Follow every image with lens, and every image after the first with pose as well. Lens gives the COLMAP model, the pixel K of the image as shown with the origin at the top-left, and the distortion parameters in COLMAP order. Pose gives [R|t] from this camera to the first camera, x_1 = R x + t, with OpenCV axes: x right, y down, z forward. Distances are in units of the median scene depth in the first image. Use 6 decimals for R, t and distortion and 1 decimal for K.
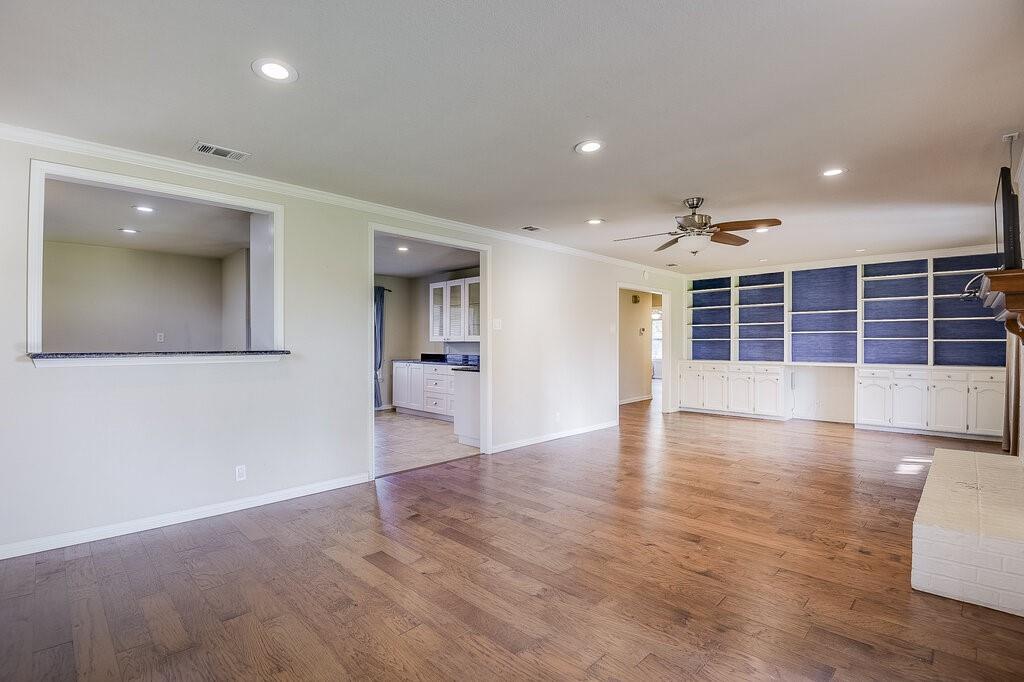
lens RADIAL K [[489.0, 0, 516.7], [0, 489.0, 339.0], [0, 0, 1]] dist [-0.032062, -0.001816]
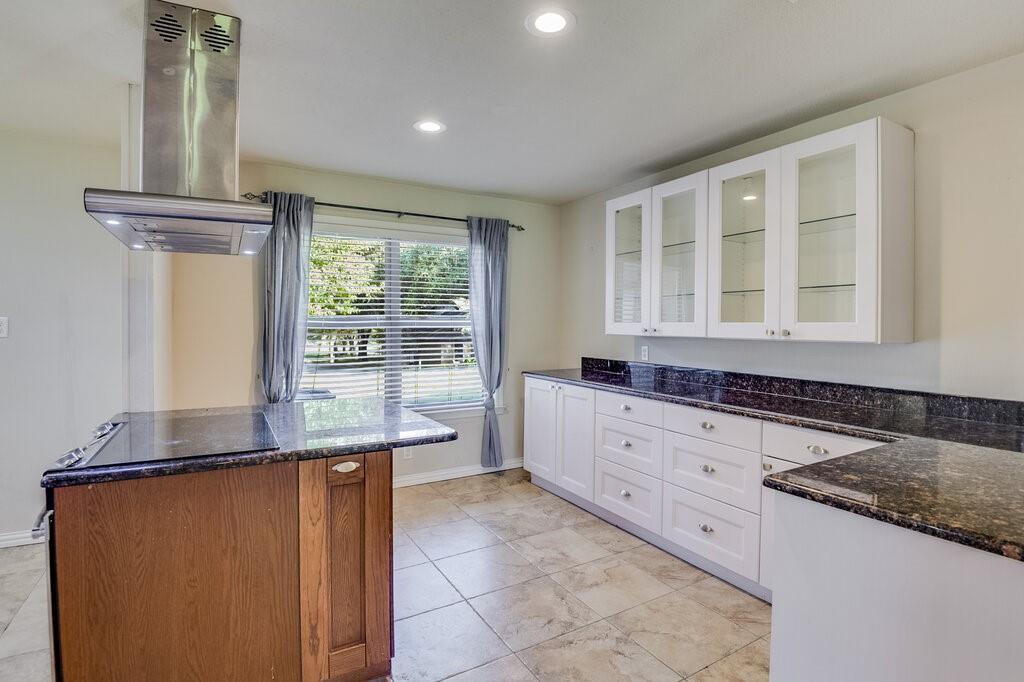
lens RADIAL K [[492.1, 0, 514.8], [0, 492.1, 335.5], [0, 0, 1]] dist [0.005216, 0.000337]
pose [[0.958659, 0.013235, -0.284248, -0.210321], [-0.008451, 0.999801, 0.018050, -0.002101], [0.284430, -0.014901, 0.958581, 0.892680]]
